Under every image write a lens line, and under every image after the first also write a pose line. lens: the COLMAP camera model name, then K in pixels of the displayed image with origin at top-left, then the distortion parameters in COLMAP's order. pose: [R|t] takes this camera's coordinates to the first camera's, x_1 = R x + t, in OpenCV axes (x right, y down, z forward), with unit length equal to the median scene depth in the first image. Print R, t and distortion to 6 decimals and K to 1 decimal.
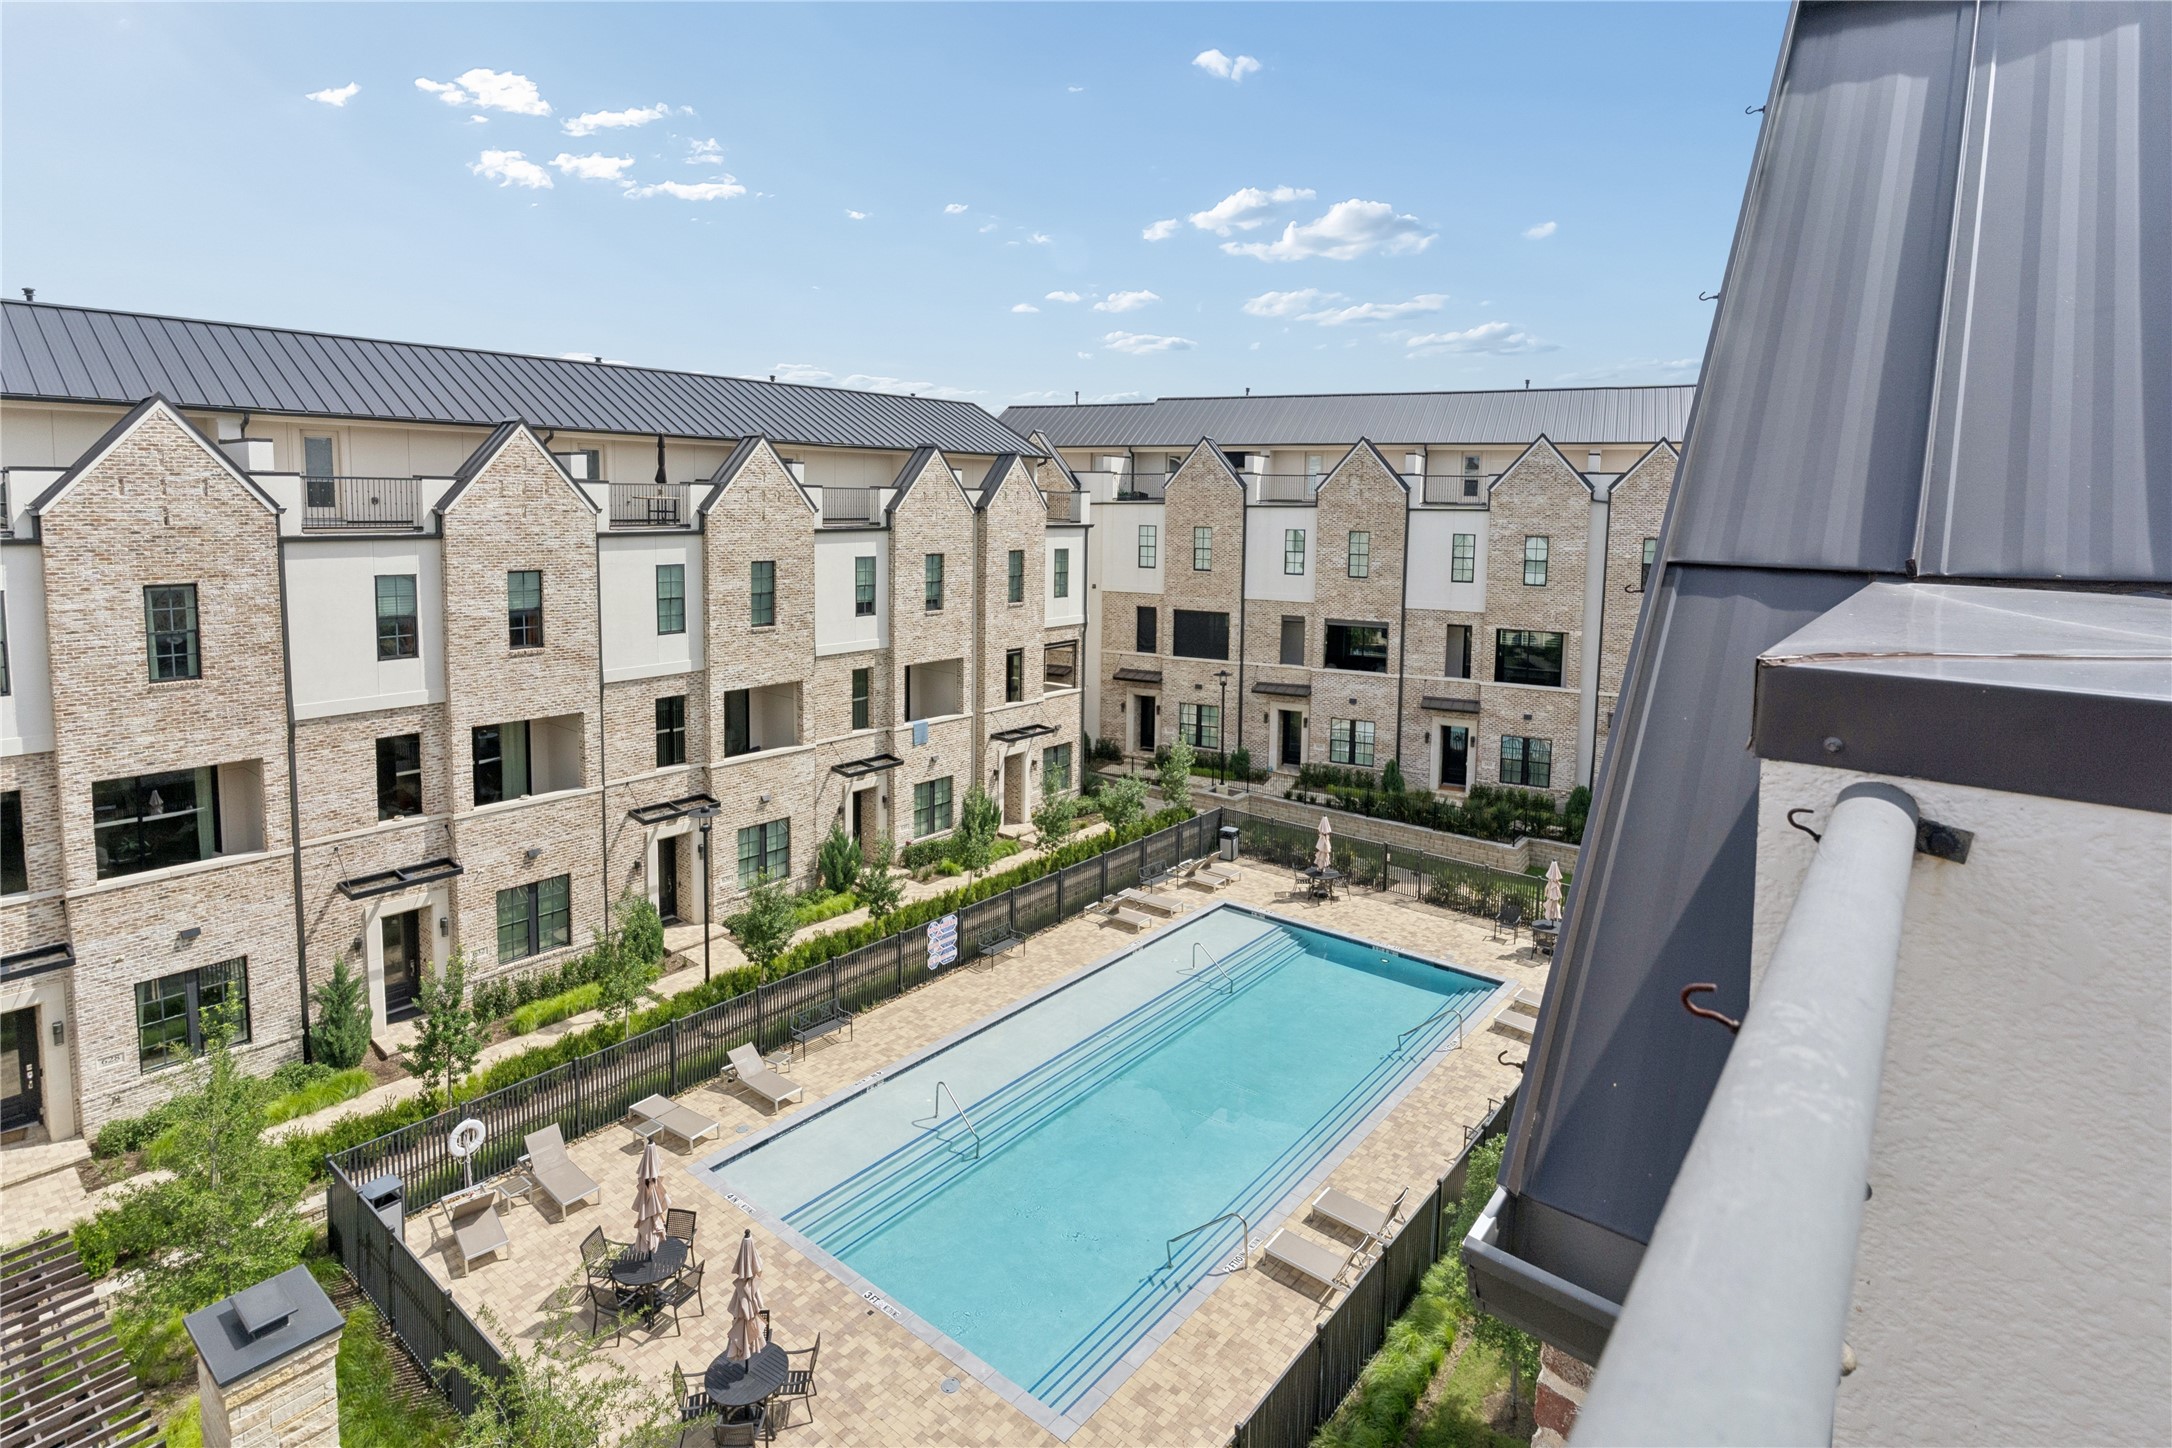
lens RADIAL K [[1095.3, 0, 1077.5], [0, 1095.3, 718.4], [0, 0, 1]] dist [-0.005324, 0.000599]
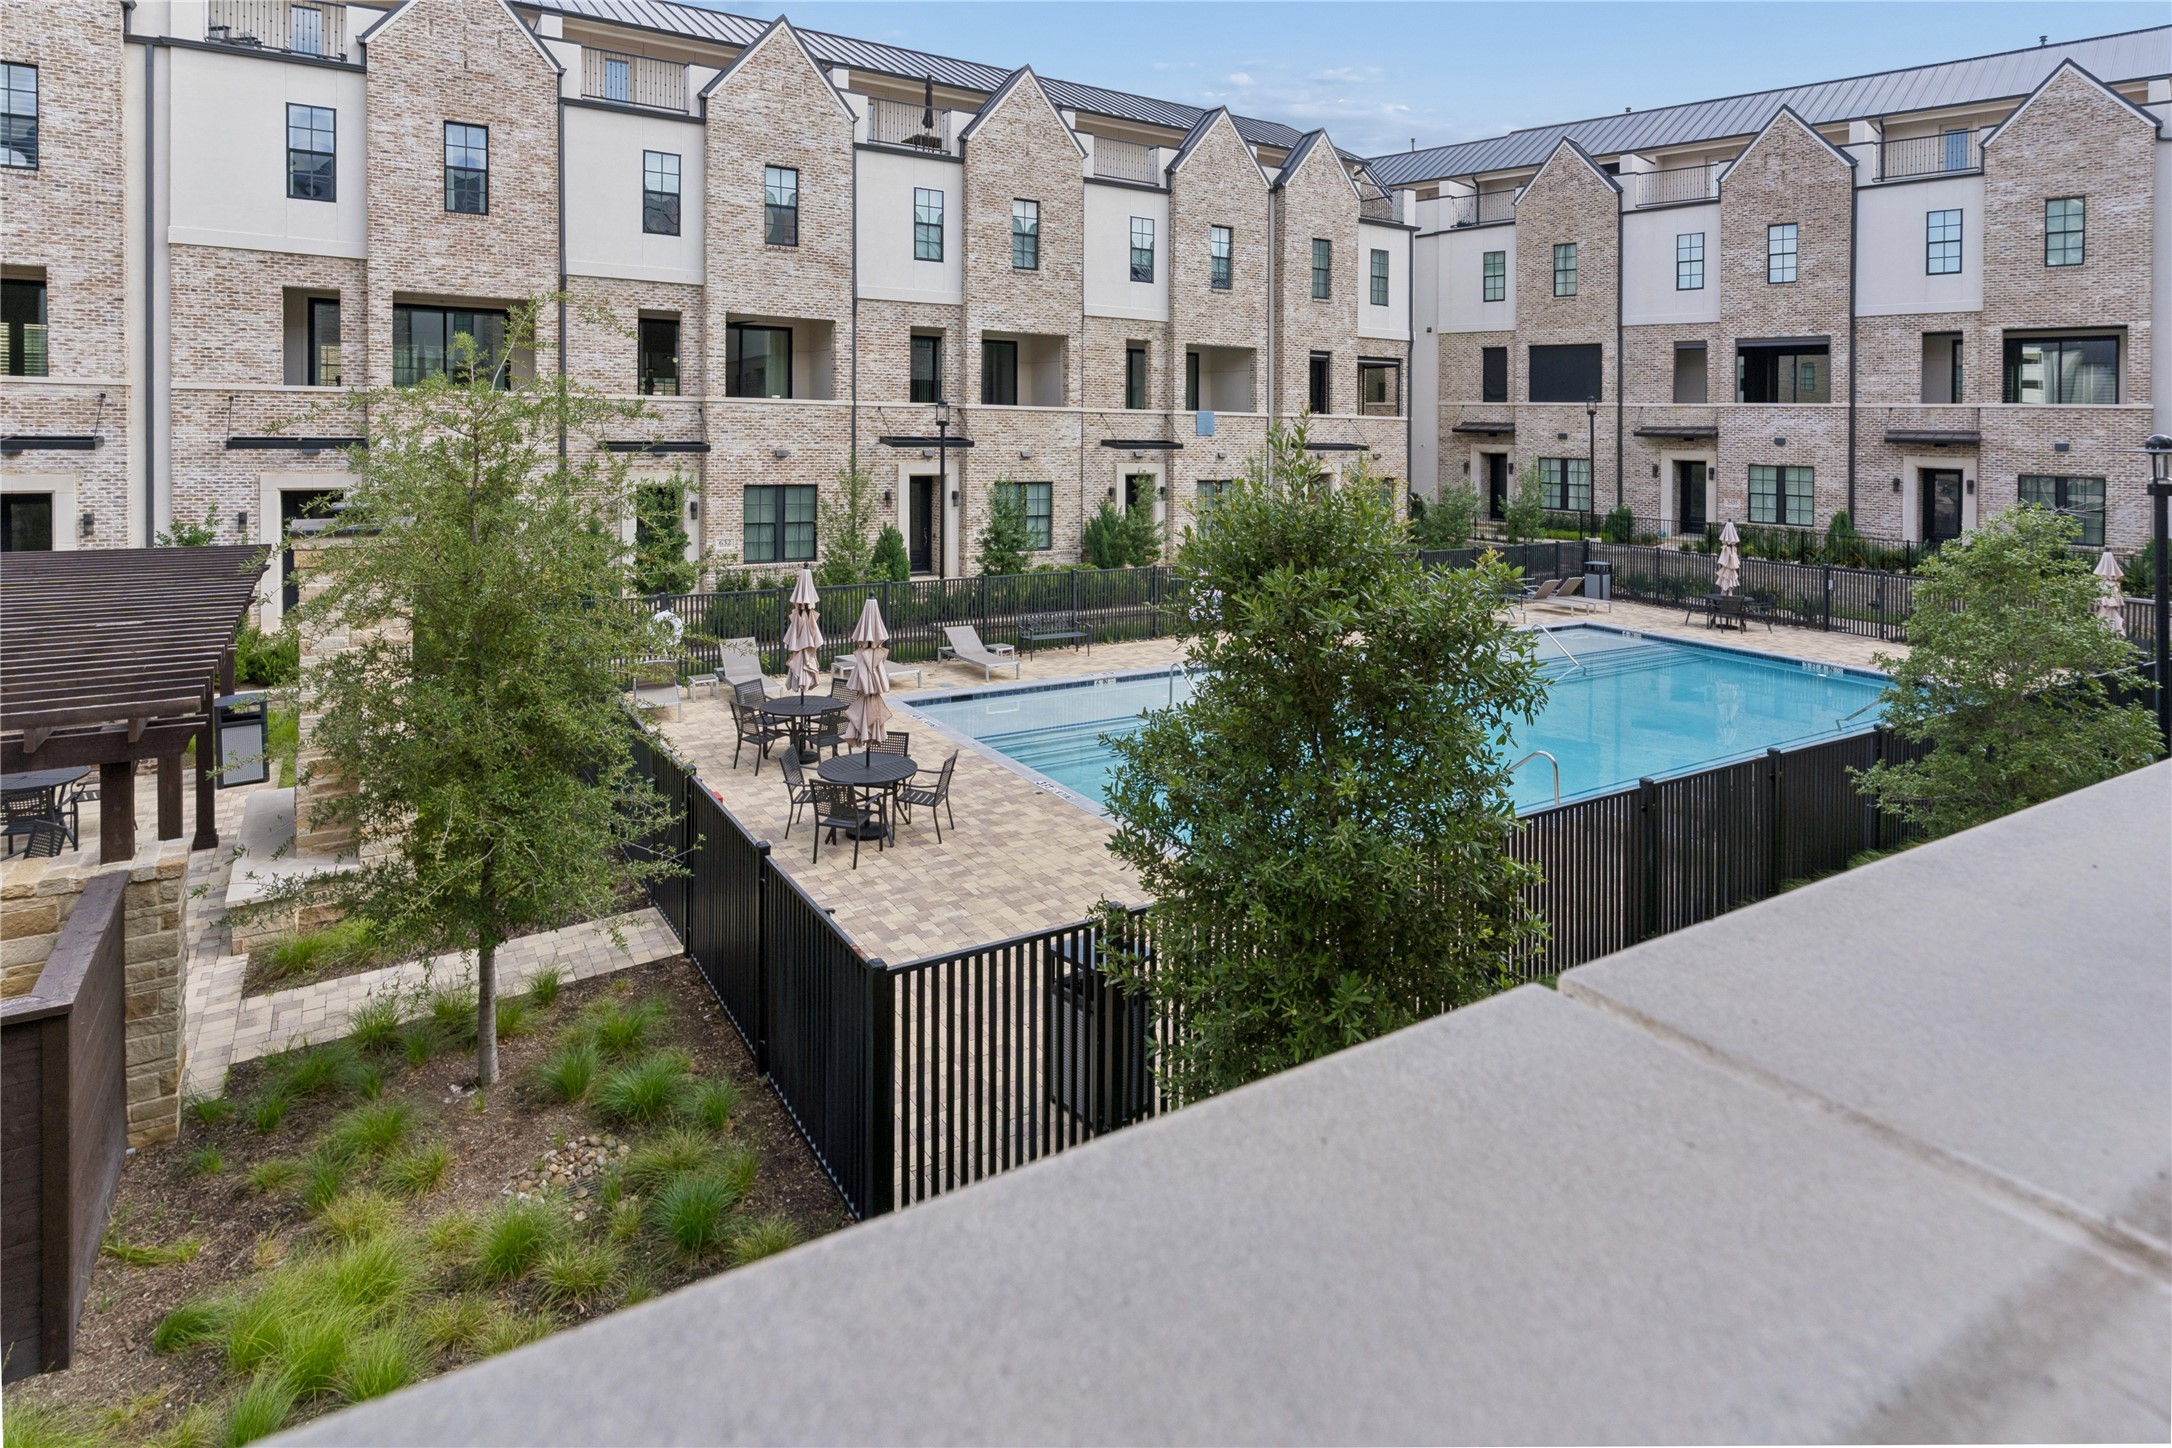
lens RADIAL K [[1095.3, 0, 1080.6], [0, 1095.3, 730.6], [0, 0, 1]] dist [-0.005324, 0.000599]
pose [[0.935738, -0.005563, -0.352651, 0.083201], [-0.022894, 0.996809, -0.076470, 0.367623], [0.351951, 0.079629, 0.932625, 0.164361]]
